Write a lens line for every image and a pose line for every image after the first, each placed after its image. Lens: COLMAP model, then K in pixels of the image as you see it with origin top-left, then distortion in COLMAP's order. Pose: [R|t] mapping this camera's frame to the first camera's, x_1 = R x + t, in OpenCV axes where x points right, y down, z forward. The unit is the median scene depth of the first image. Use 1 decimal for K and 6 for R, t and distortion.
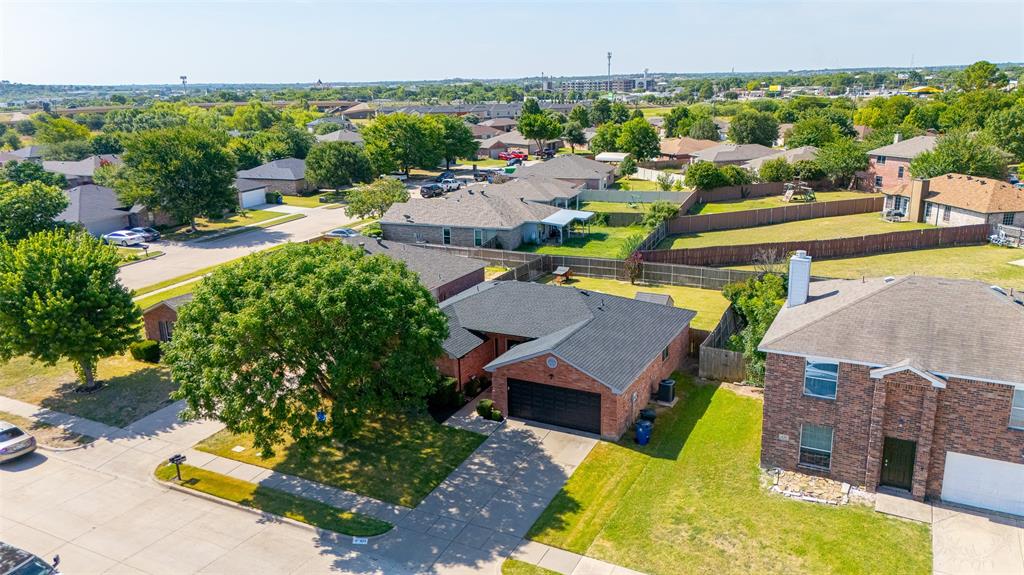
lens RADIAL K [[752.2, 0, 513.1], [0, 752.2, 283.8], [0, 0, 1]] dist [0.089423, -0.094237]
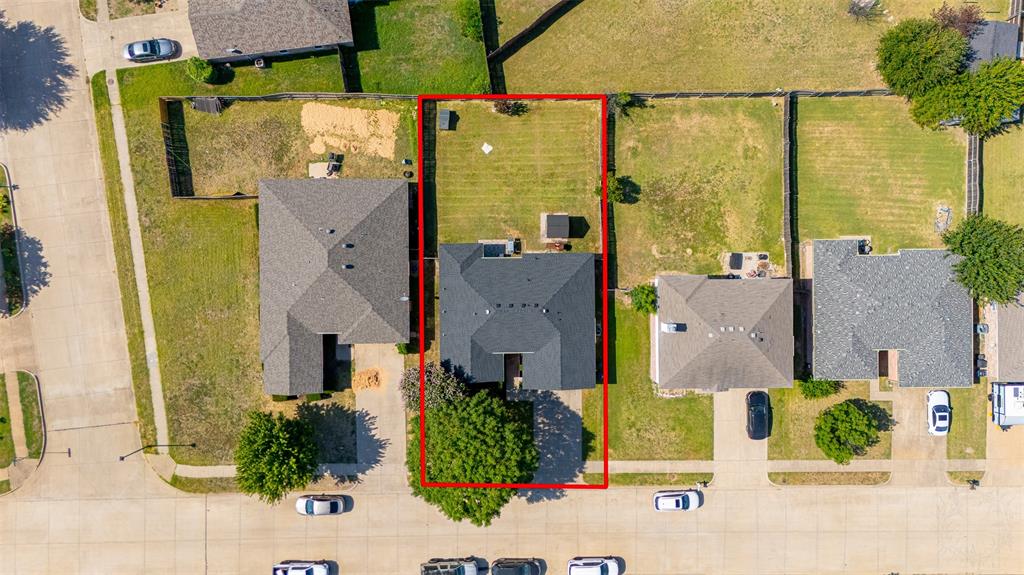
lens RADIAL K [[752.2, 0, 513.1], [0, 752.2, 283.8], [0, 0, 1]] dist [0.089423, -0.094237]
pose [[0.883601, -0.466728, 0.037598, -0.009646], [0.083603, 0.236260, 0.968087, -2.066474], [-0.460716, -0.852259, 0.247780, 0.825810]]
